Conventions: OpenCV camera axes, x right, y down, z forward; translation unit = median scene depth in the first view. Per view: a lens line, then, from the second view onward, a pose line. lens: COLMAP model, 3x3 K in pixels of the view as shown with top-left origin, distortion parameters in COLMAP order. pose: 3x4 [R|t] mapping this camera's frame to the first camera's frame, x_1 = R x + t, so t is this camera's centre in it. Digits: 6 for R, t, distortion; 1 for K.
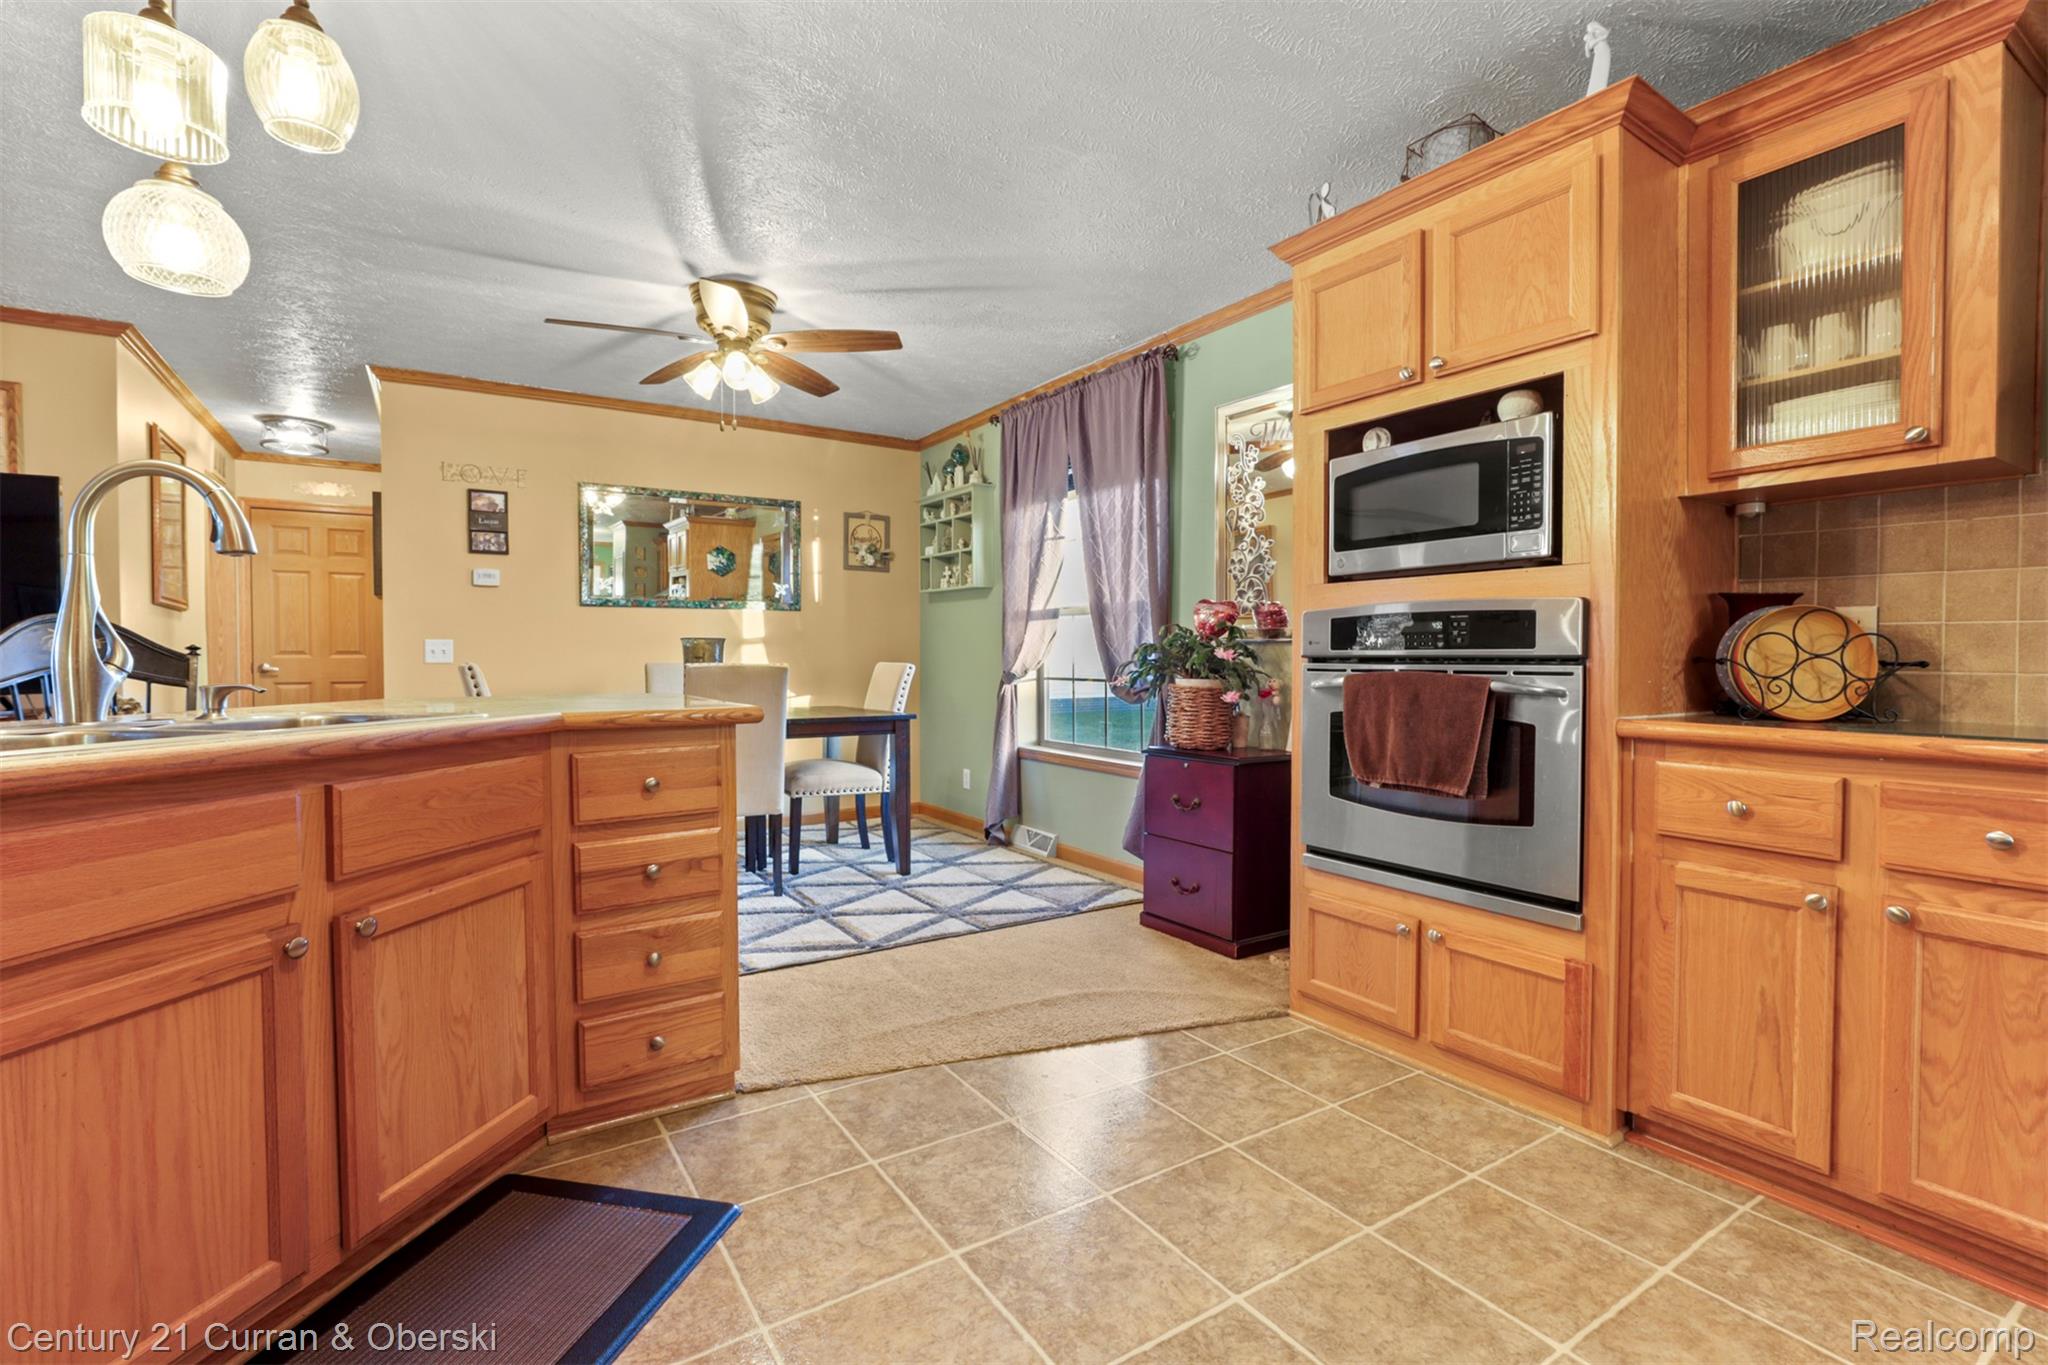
lens RADIAL K [[930.5, 0, 1026.4], [0, 930.5, 680.3], [0, 0, 1]] dist [-0.017692, 0.005340]
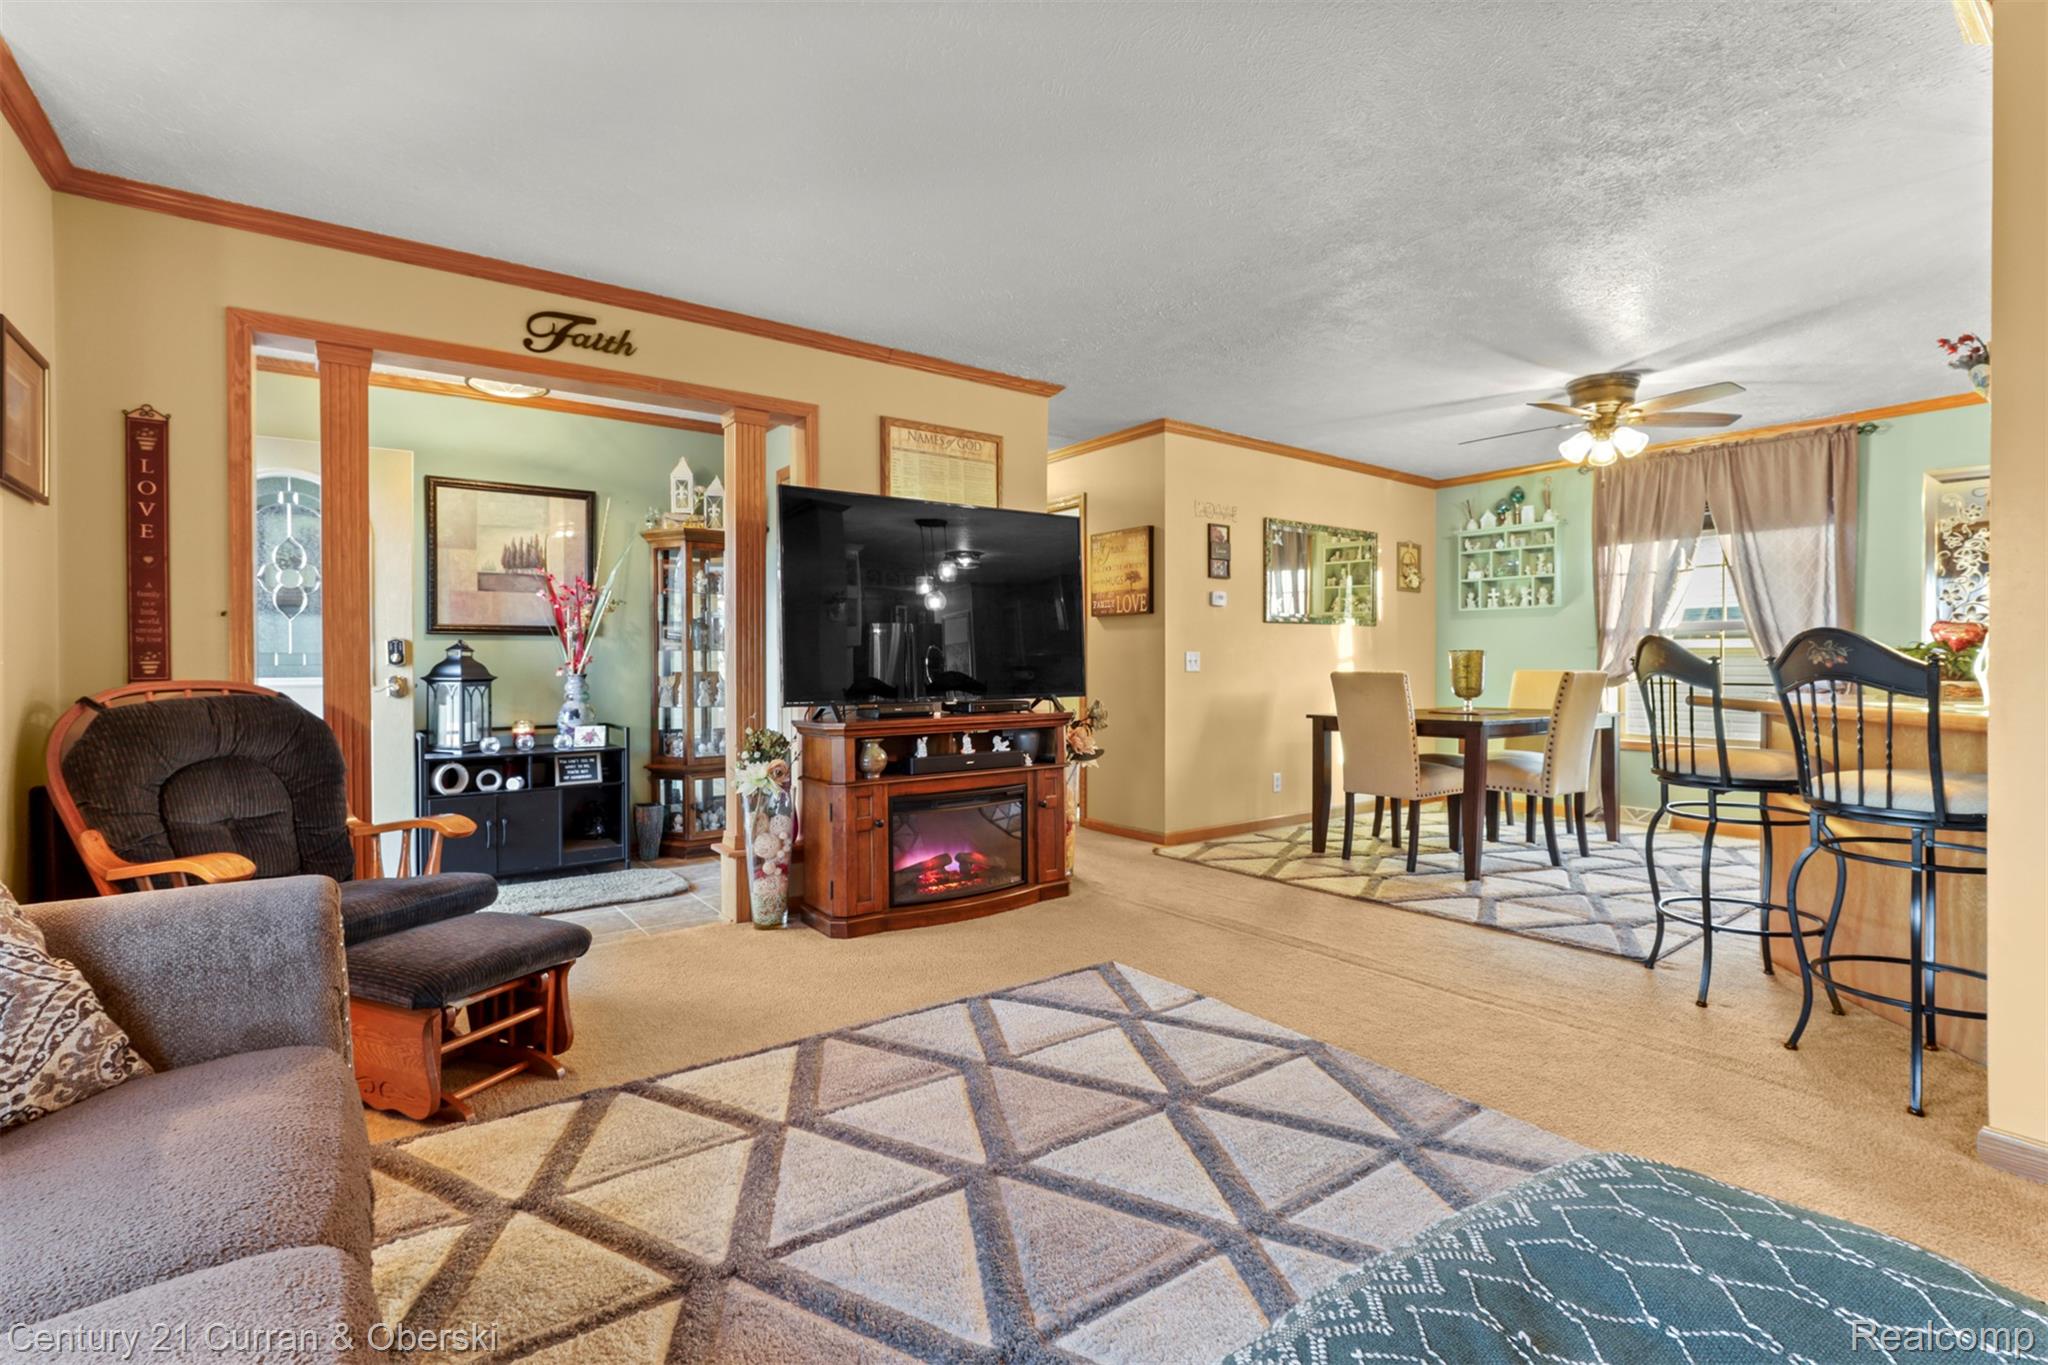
lens RADIAL K [[930.5, 0, 1029.3], [0, 930.5, 670.4], [0, 0, 1]] dist [-0.017692, 0.005340]
pose [[0.997486, -0.002412, 0.070828, -1.419219], [0.003846, 0.999790, -0.020118, 0.005190], [-0.070764, 0.020340, 0.997286, -0.243986]]
